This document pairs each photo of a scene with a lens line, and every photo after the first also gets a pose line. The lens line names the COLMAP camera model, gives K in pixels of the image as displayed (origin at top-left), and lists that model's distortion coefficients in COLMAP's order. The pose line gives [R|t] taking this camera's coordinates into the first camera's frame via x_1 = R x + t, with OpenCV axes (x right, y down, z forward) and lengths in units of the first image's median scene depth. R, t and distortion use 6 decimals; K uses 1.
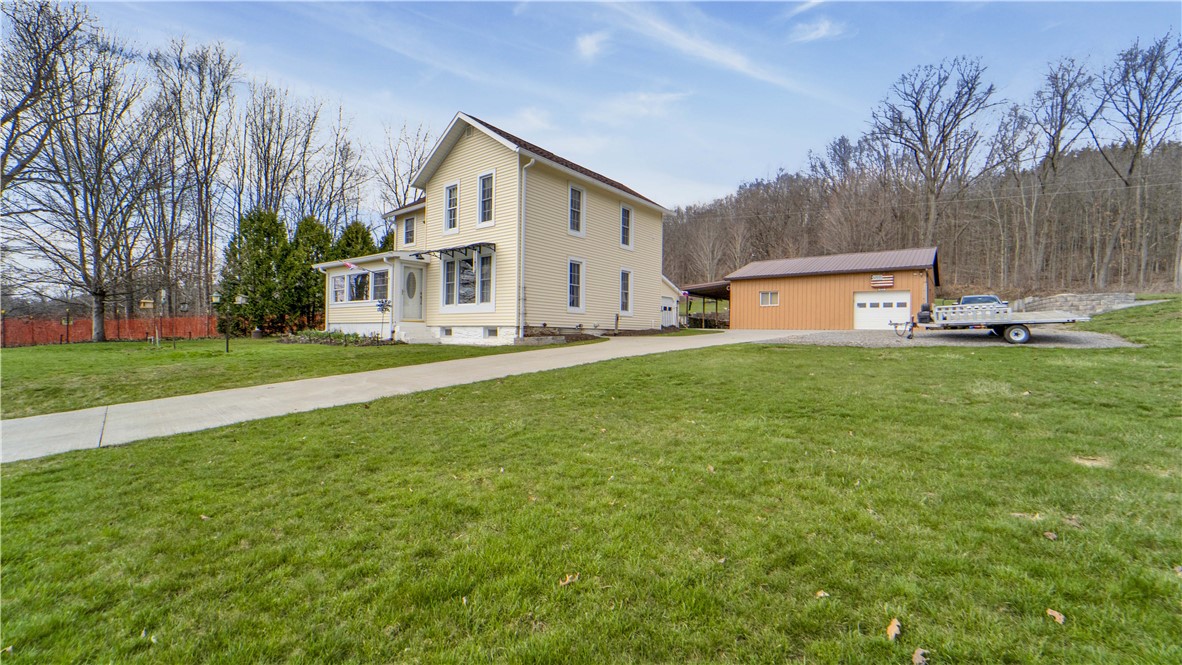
lens RADIAL K [[476.2, 0, 604.7], [0, 476.2, 334.9], [0, 0, 1]] dist [-0.024256, -0.000049]
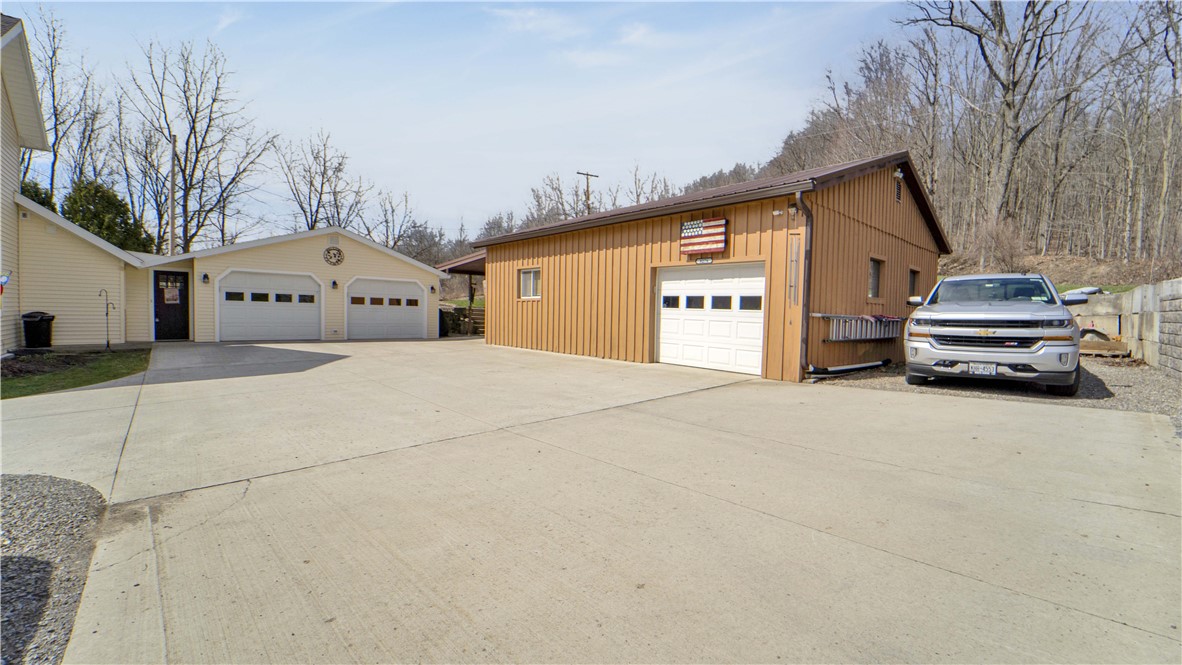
lens RADIAL K [[476.2, 0, 604.7], [0, 476.2, 334.9], [0, 0, 1]] dist [-0.024256, -0.000049]
pose [[0.986051, 0.015651, -0.165703, 0.494332], [-0.008780, 0.999074, 0.042117, -0.045630], [0.166209, -0.040075, 0.985276, 0.533386]]
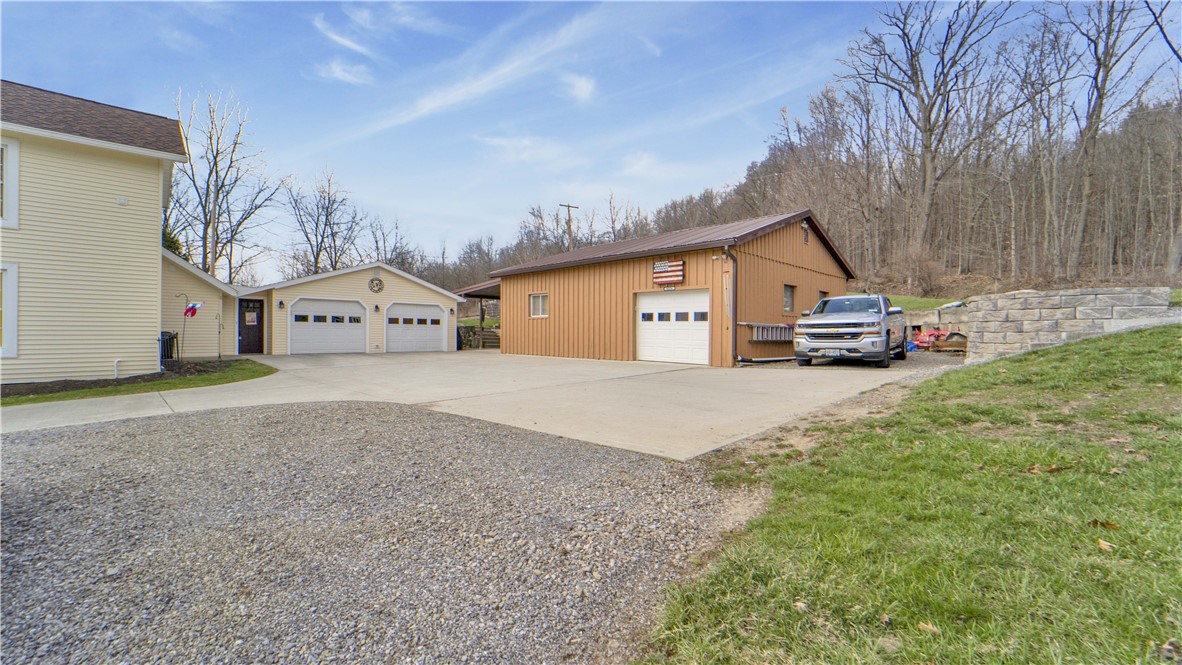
lens RADIAL K [[476.2, 0, 604.7], [0, 476.2, 334.9], [0, 0, 1]] dist [-0.024256, -0.000049]
pose [[0.993218, -0.008051, -0.115990, 0.497167], [0.008259, 0.999965, 0.001314, -0.037981], [0.115975, -0.002263, 0.993250, 0.389106]]
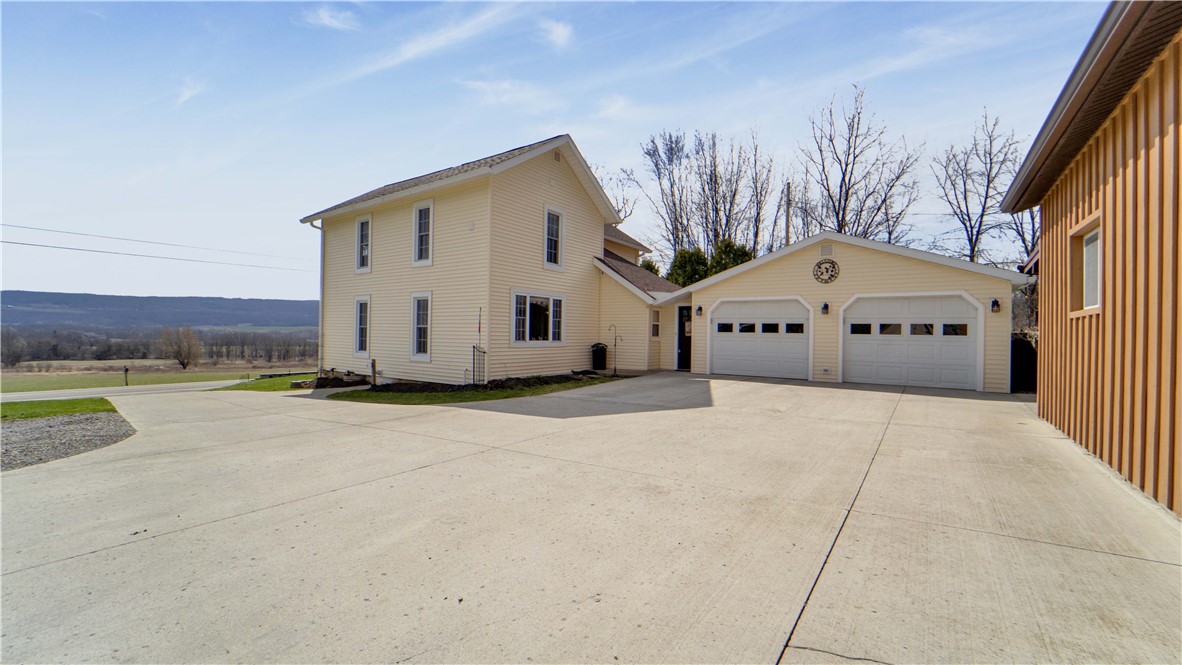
lens RADIAL K [[476.2, 0, 604.7], [0, 476.2, 334.9], [0, 0, 1]] dist [-0.024256, -0.000049]
pose [[0.065694, -0.011167, -0.997777, 0.495450], [-0.012222, 0.999853, -0.011995, -0.047461], [0.997765, 0.012982, 0.065548, 0.797796]]
